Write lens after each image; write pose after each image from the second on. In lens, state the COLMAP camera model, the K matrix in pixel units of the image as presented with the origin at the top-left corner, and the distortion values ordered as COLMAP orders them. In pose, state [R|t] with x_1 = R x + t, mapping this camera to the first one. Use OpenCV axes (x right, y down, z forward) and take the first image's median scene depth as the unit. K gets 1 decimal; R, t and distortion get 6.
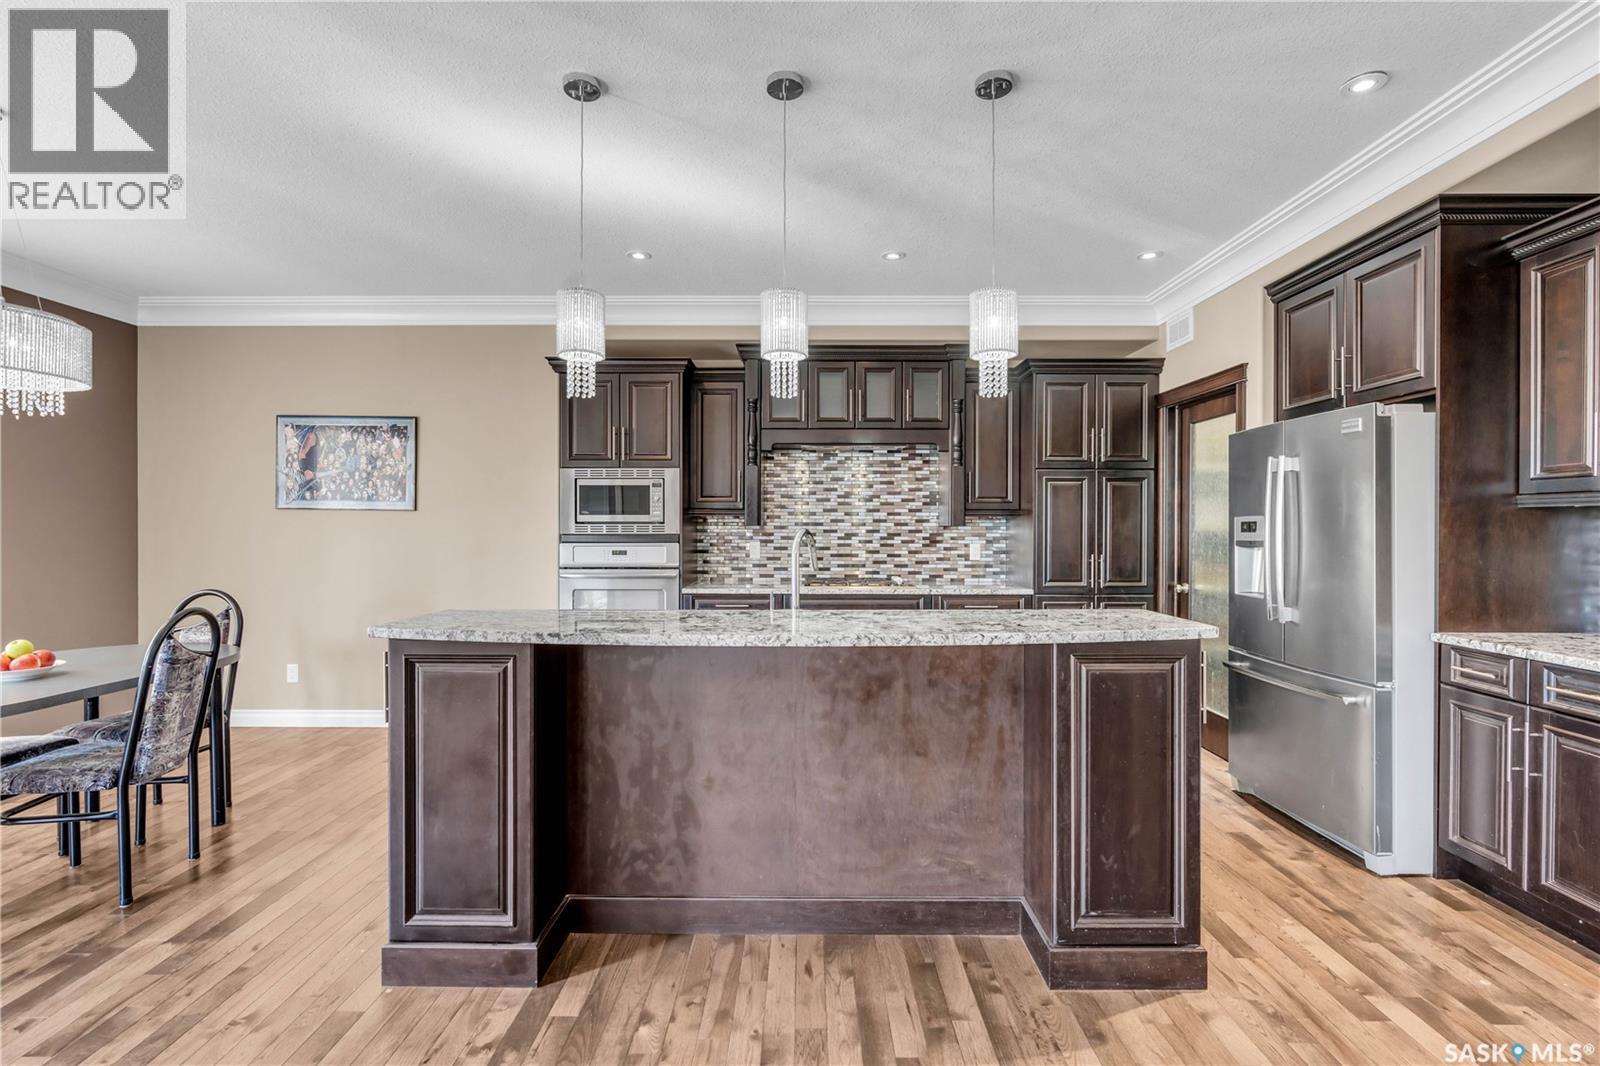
lens RADIAL K [[718.8, 0, 795.7], [0, 718.8, 530.9], [0, 0, 1]] dist [-0.010352, 0.004124]
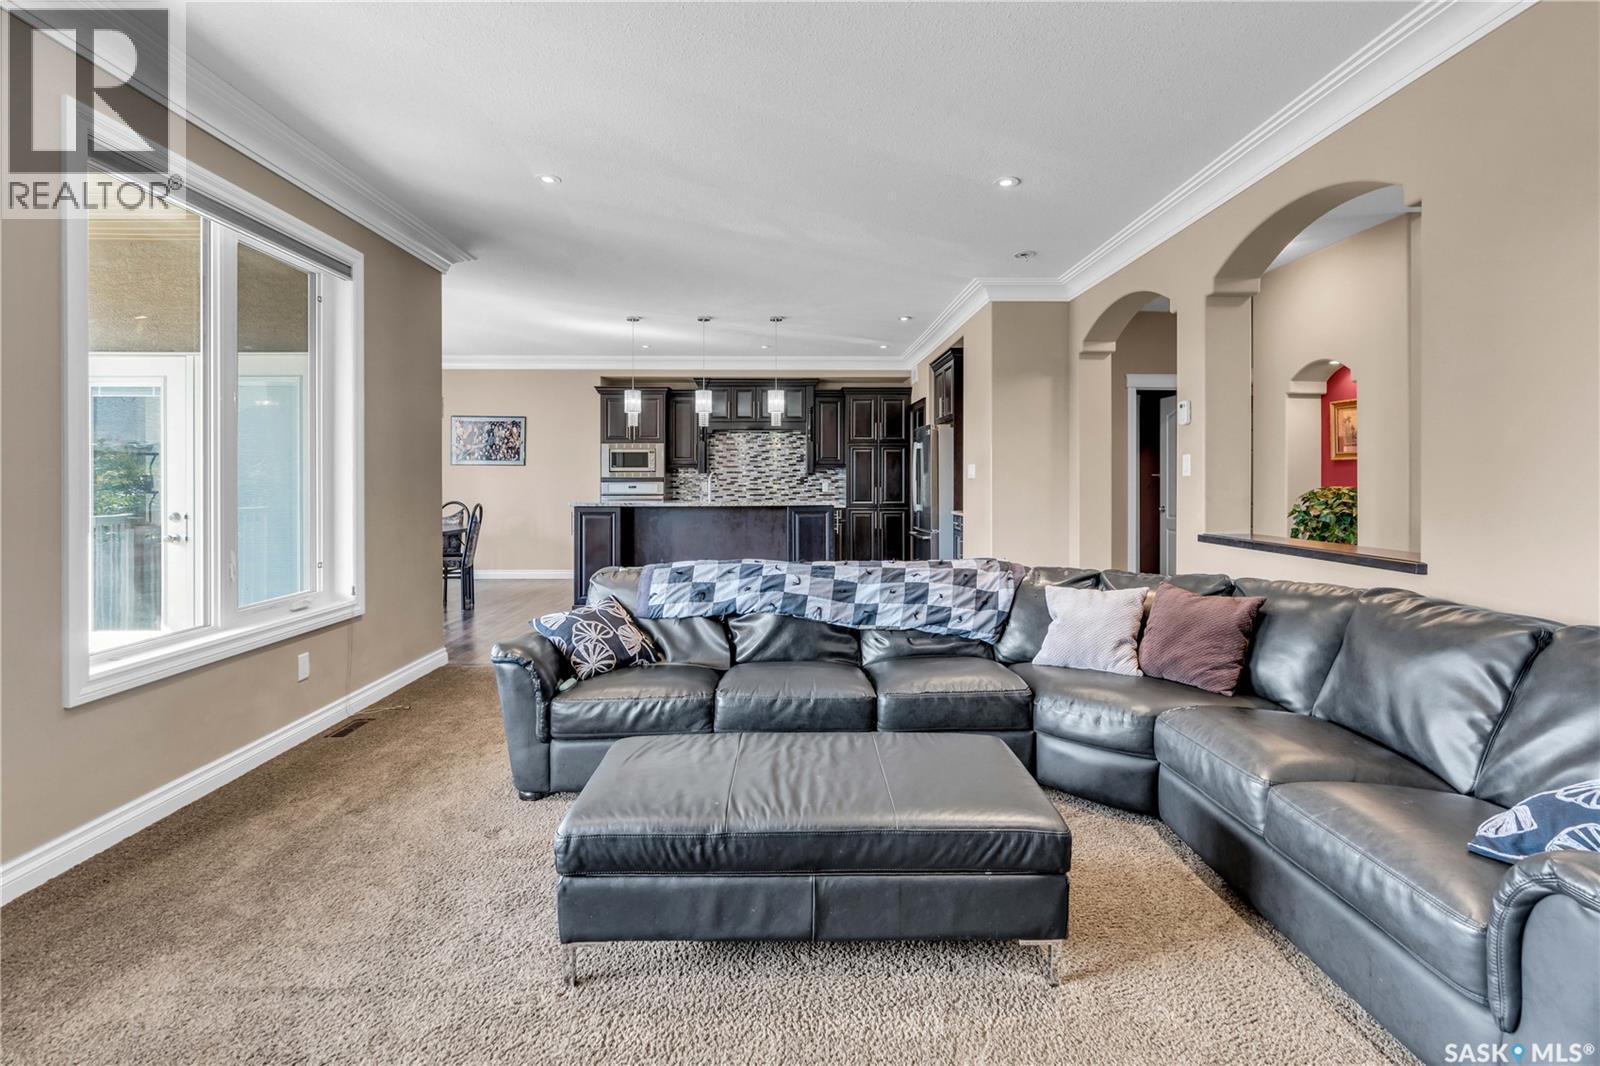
lens RADIAL K [[718.8, 0, 788.7], [0, 718.8, 486.9], [0, 0, 1]] dist [-0.010352, 0.004124]
pose [[0.999684, -0.002847, 0.024976, 0.220312], [0.002729, 0.999985, 0.004736, 0.038114], [-0.024989, -0.004666, 0.999677, -1.650978]]
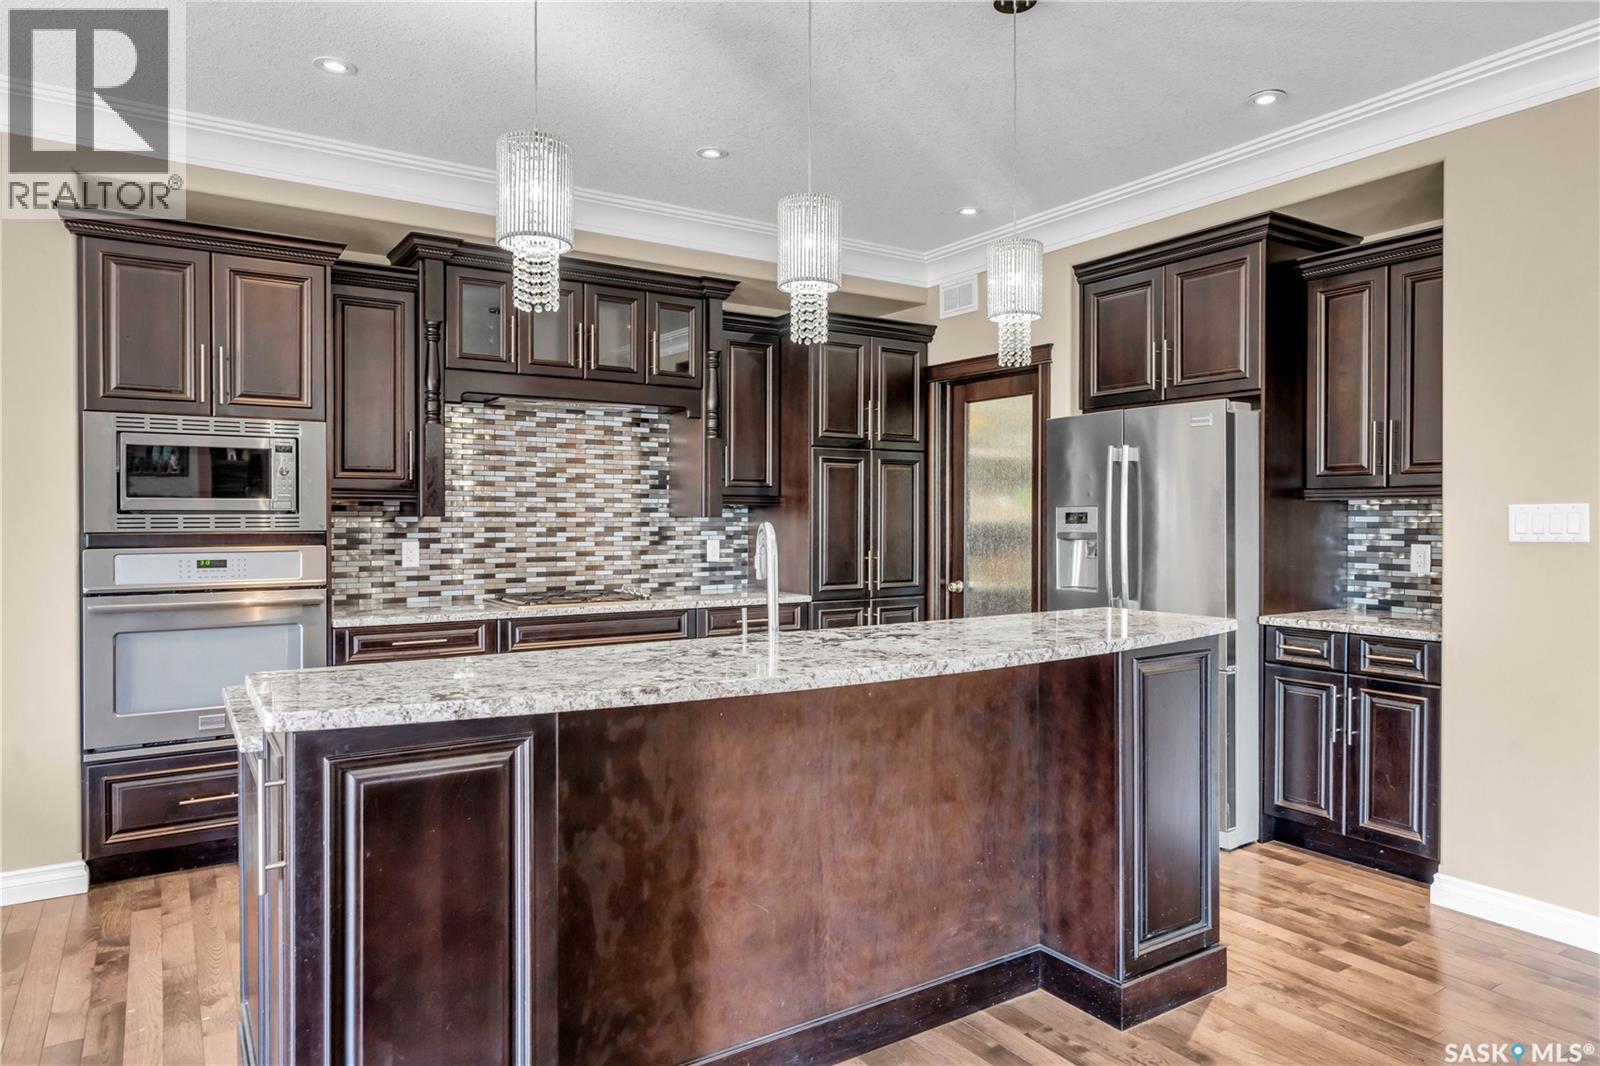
lens RADIAL K [[987.2, 0, 797.5], [0, 987.2, 526.3], [0, 0, 1]] dist [-0.002071, 0.000387]
pose [[0.833787, -0.005785, 0.552056, -0.510285], [0.003983, 0.999982, 0.004463, -0.002463], [-0.552072, -0.001522, 0.833795, 0.143857]]
